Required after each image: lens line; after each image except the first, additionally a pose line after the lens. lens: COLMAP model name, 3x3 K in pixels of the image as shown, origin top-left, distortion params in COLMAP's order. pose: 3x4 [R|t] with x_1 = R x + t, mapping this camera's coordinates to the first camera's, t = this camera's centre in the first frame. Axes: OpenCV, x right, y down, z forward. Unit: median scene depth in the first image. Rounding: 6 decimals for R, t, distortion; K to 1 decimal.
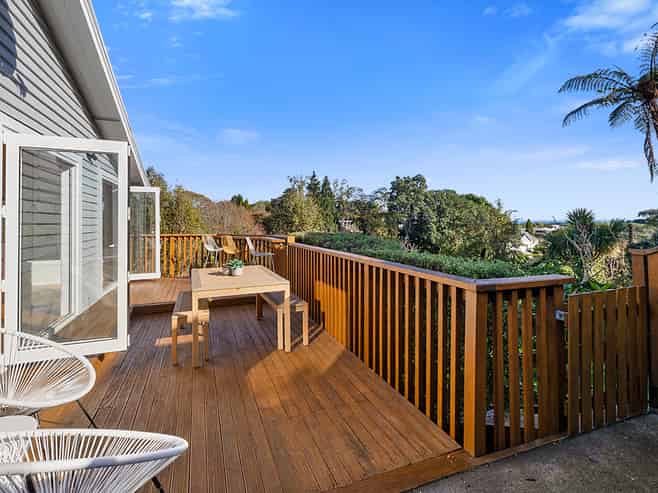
lens RADIAL K [[310.7, 0, 330.8], [0, 310.7, 242.3], [0, 0, 1]] dist [-0.004289, -0.000396]
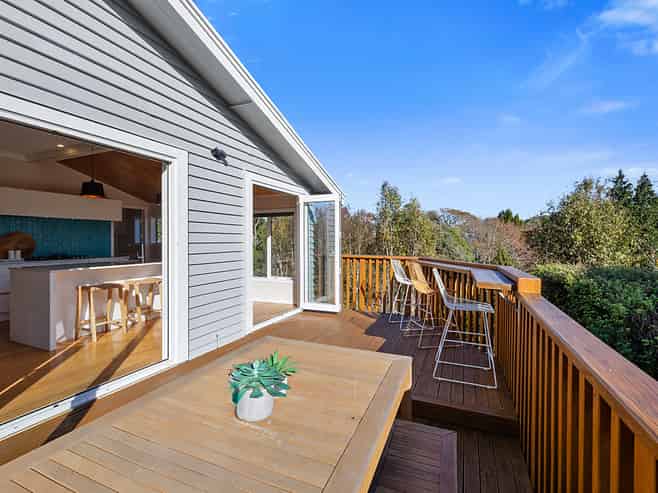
lens RADIAL K [[310.7, 0, 330.8], [0, 310.7, 242.3], [0, 0, 1]] dist [-0.004289, -0.000396]
pose [[0.693081, 0.011162, -0.720773, -0.007474], [-0.052266, 0.998027, -0.034802, -0.014926], [0.718963, 0.061792, 0.692297, 0.221036]]
